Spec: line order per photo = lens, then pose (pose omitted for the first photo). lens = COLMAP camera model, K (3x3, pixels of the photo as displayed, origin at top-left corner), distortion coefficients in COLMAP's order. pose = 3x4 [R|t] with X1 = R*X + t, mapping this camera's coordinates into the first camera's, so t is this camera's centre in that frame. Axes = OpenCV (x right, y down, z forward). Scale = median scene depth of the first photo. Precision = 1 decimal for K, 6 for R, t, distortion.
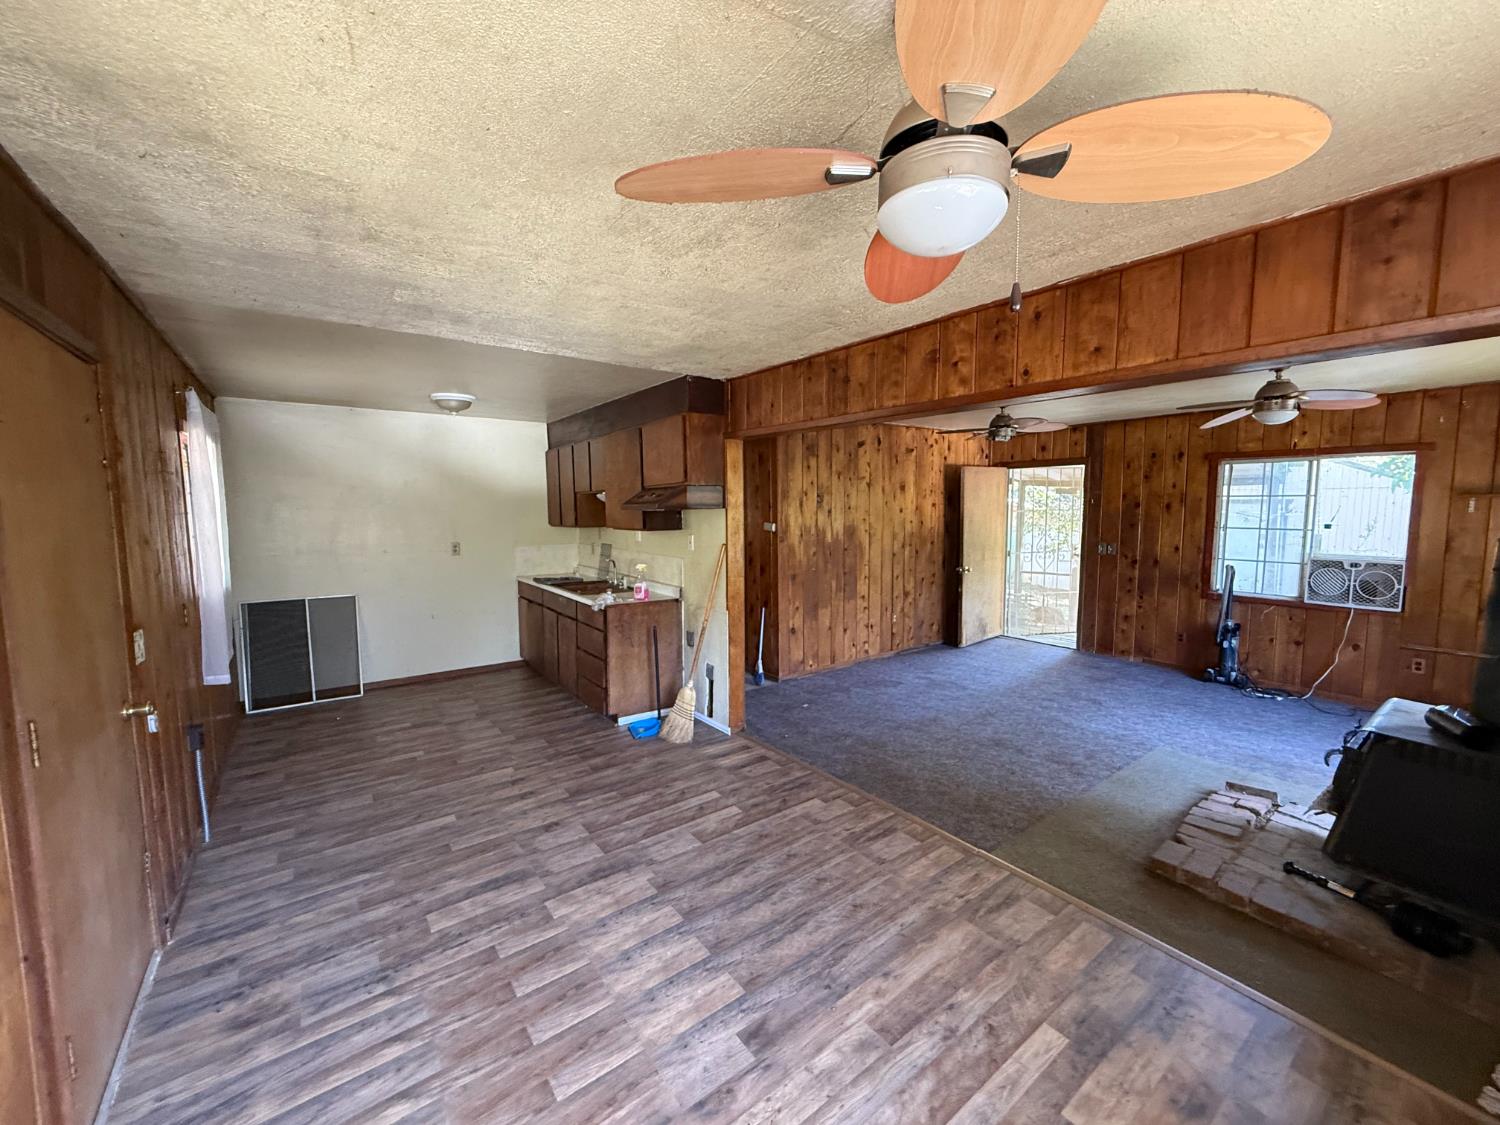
lens RADIAL K [[597.0, 0, 744.5], [0, 597.0, 562.4], [0, 0, 1]] dist [0.001475, 0.000128]
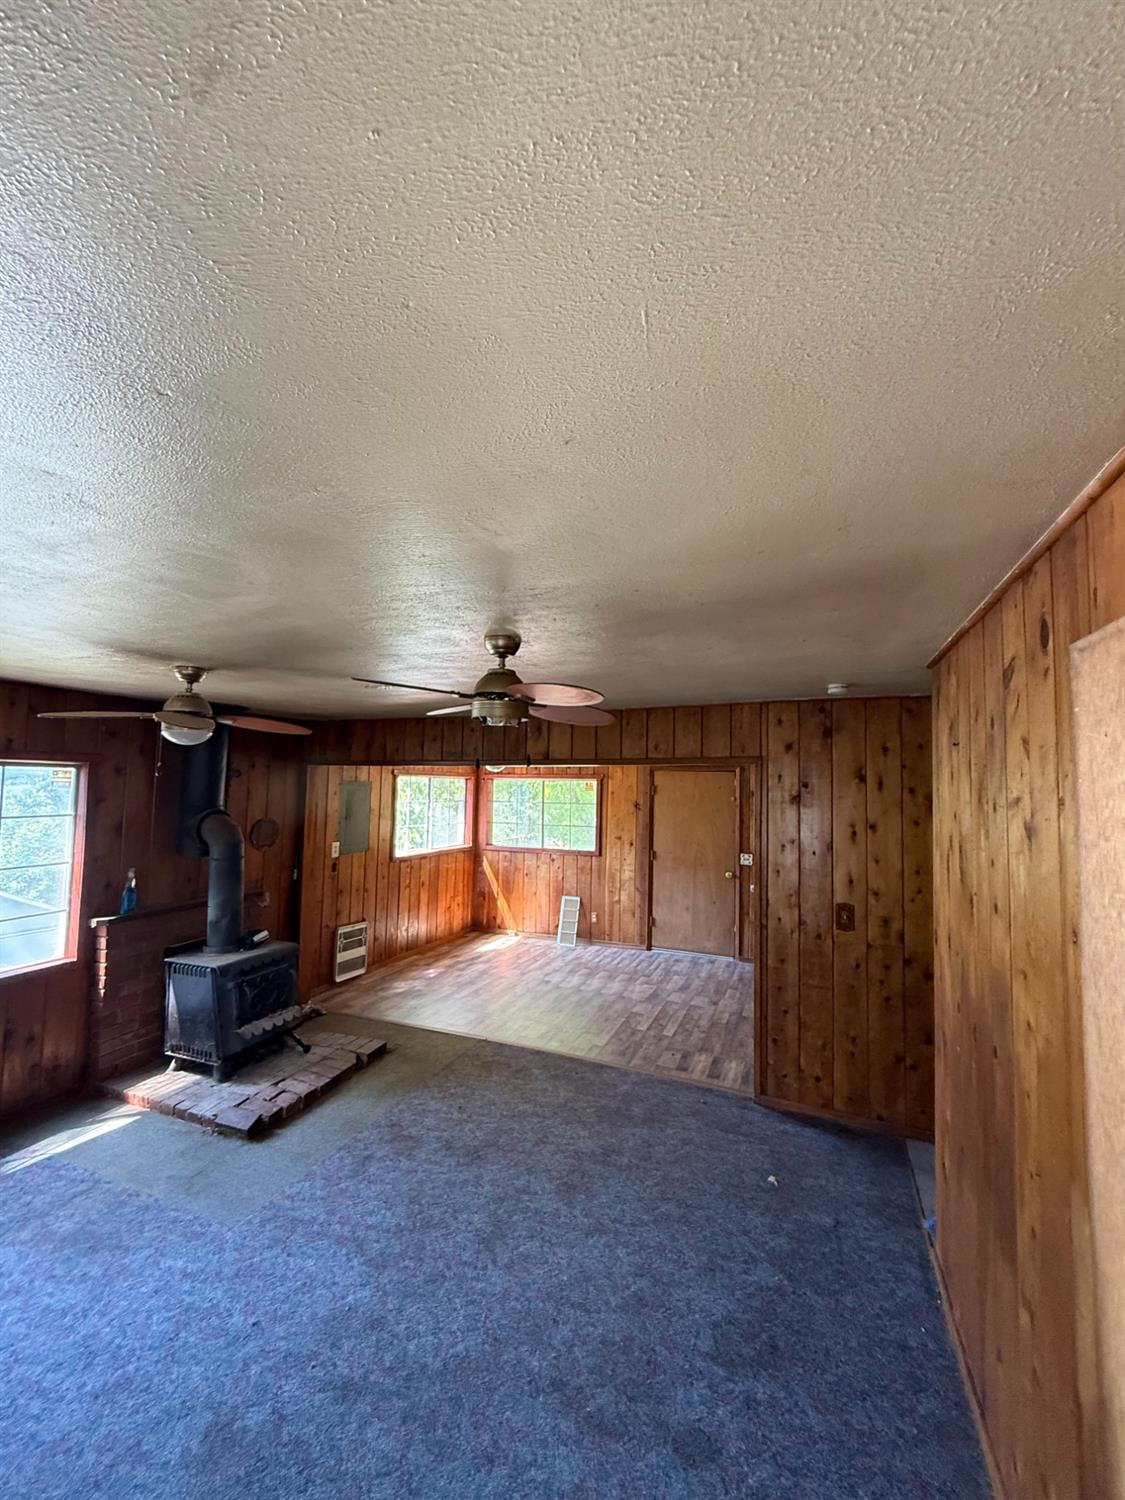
lens RADIAL K [[597.0, 0, 562.8], [0, 597.0, 748.5], [0, 0, 1]] dist [0.001475, 0.000128]
pose [[-0.855825, -0.039738, -0.515738, 1.031391], [-0.062273, 0.997708, 0.026463, -0.333138], [0.513504, 0.054764, -0.856338, 2.339506]]
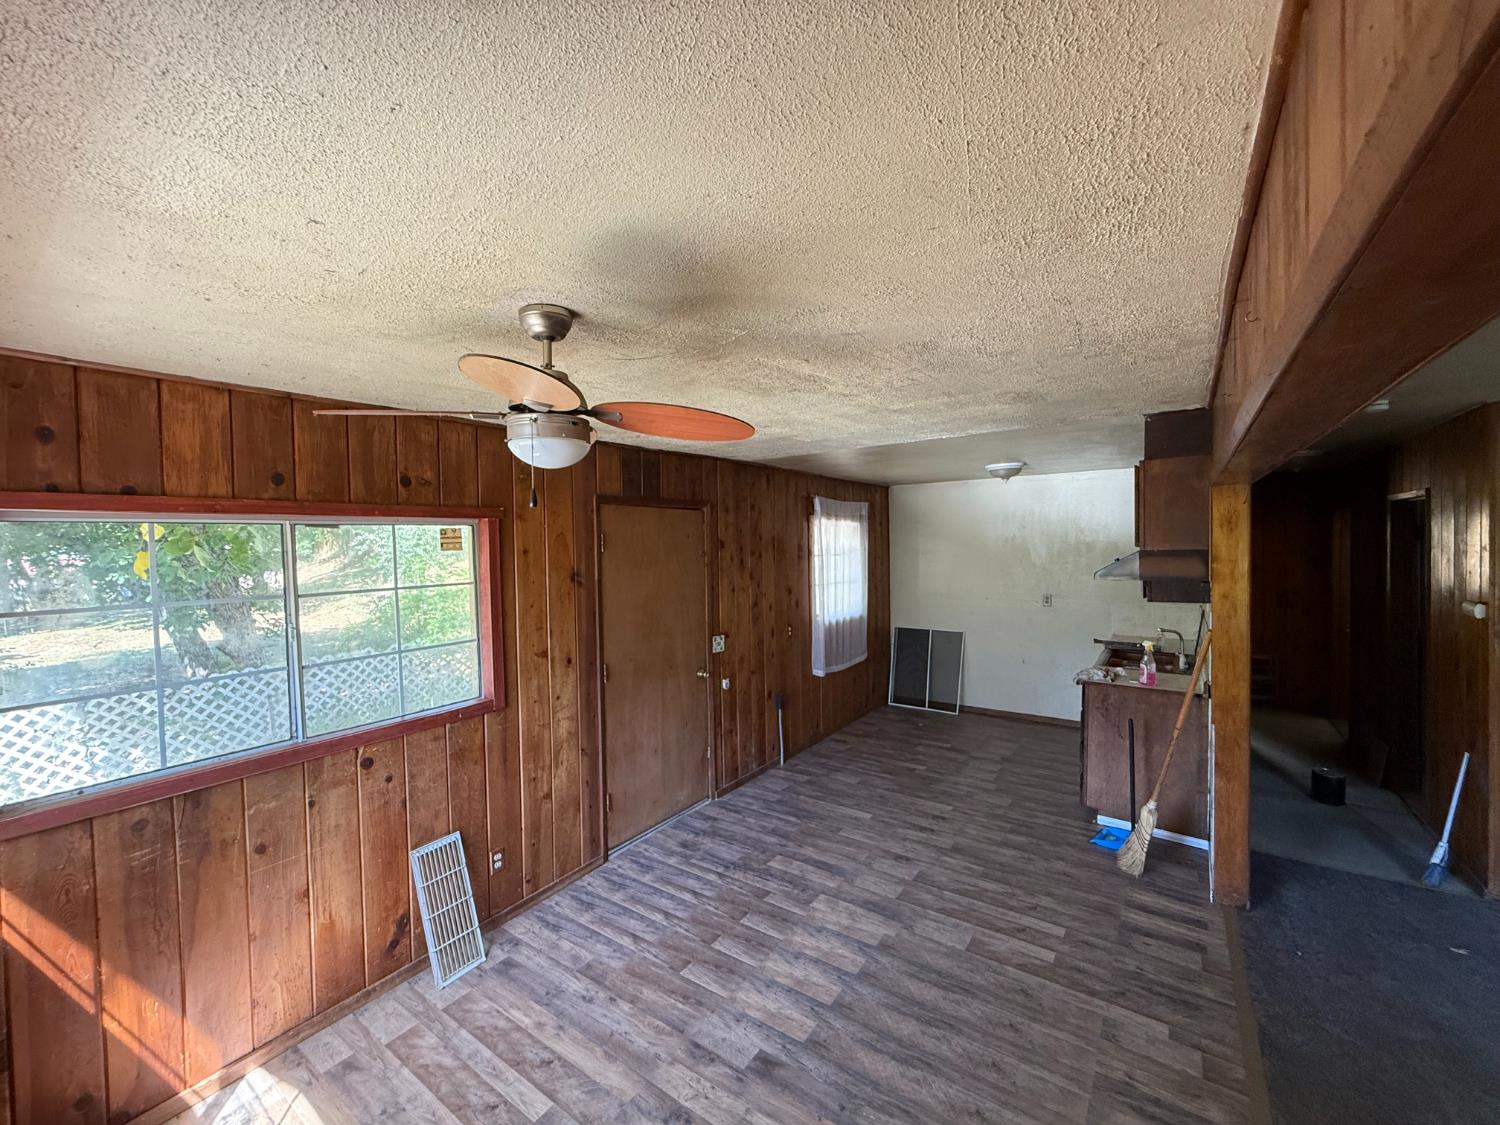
lens RADIAL K [[597.0, 0, 747.9], [0, 597.0, 563.6], [0, 0, 1]] dist [0.001475, 0.000128]
pose [[0.308386, 0.025322, -0.950924, 0.685730], [-0.070313, 0.997518, 0.003760, -0.106004], [0.948659, 0.065703, 0.309401, 0.351437]]
